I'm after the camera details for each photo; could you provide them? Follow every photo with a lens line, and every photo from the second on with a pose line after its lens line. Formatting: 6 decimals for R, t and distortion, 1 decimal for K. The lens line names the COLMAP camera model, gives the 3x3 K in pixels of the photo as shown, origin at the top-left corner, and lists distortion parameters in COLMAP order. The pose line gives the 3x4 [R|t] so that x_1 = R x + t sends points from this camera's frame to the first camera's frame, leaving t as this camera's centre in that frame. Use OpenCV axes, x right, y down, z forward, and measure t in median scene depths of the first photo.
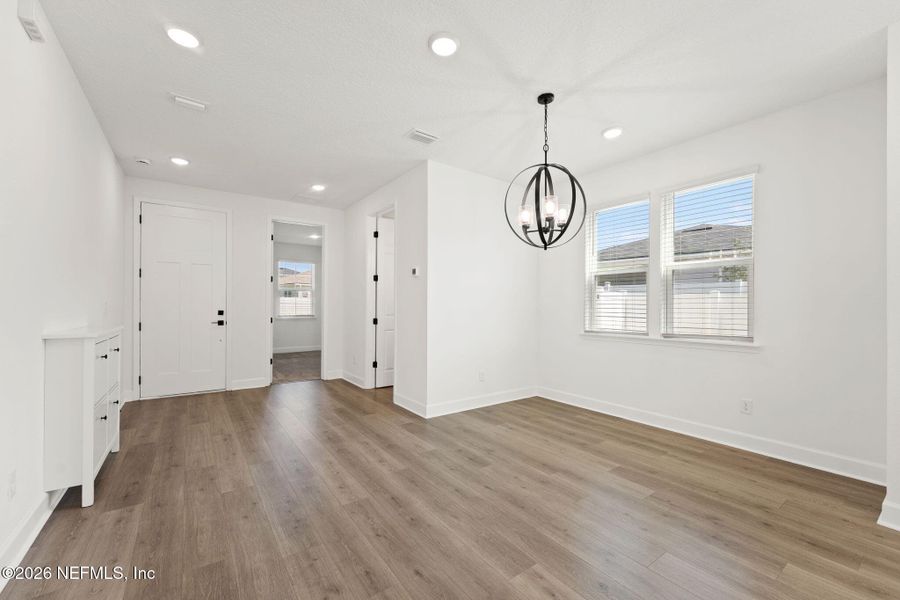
lens RADIAL K [[362.2, 0, 449.6], [0, 362.2, 308.0], [0, 0, 1]] dist [-0.003033, 0.001236]
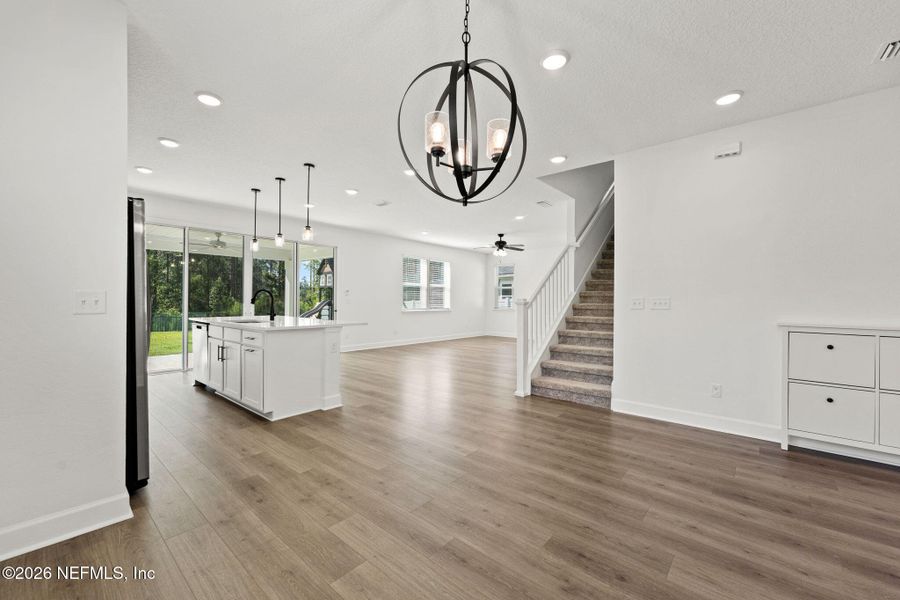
lens RADIAL K [[362.2, 0, 453.1], [0, 362.2, 302.6], [0, 0, 1]] dist [-0.003033, 0.001236]
pose [[-0.969518, -0.009965, -0.244816, 0.417916], [-0.012350, 0.999890, 0.008209, -0.001547], [0.244708, 0.010982, -0.969535, 1.530282]]
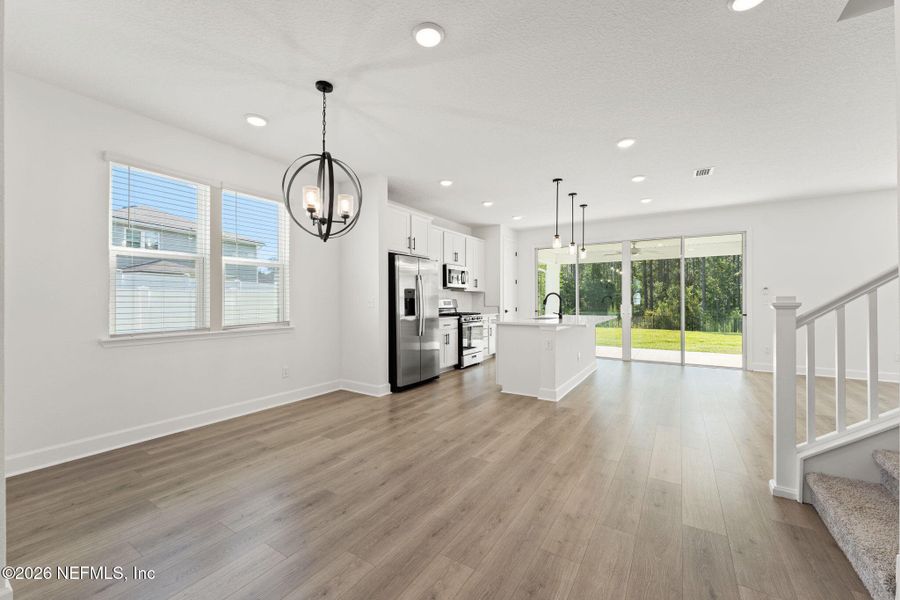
lens RADIAL K [[362.2, 0, 445.3], [0, 362.2, 302.0], [0, 0, 1]] dist [-0.003033, 0.001236]
pose [[-0.364611, -0.008814, 0.931118, -0.735599], [0.002209, 0.999944, 0.010331, -0.007047], [-0.931157, 0.005823, -0.364571, 1.014950]]
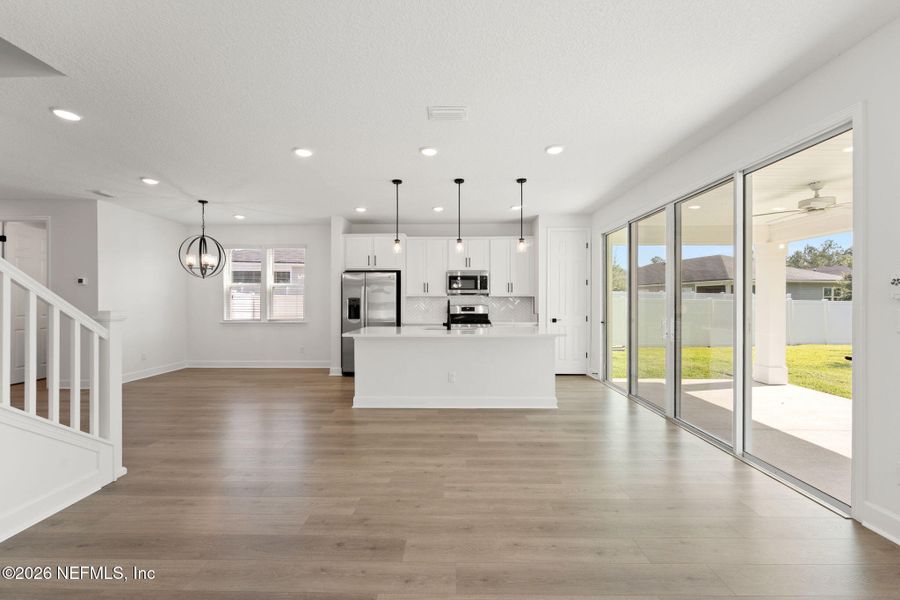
lens RADIAL K [[362.2, 0, 447.0], [0, 362.2, 302.7], [0, 0, 1]] dist [-0.003033, 0.001236]
pose [[0.599867, -0.007180, 0.800068, -0.505775], [0.005839, 0.999972, 0.004596, -0.029632], [-0.800079, 0.001915, 0.599892, -1.215988]]
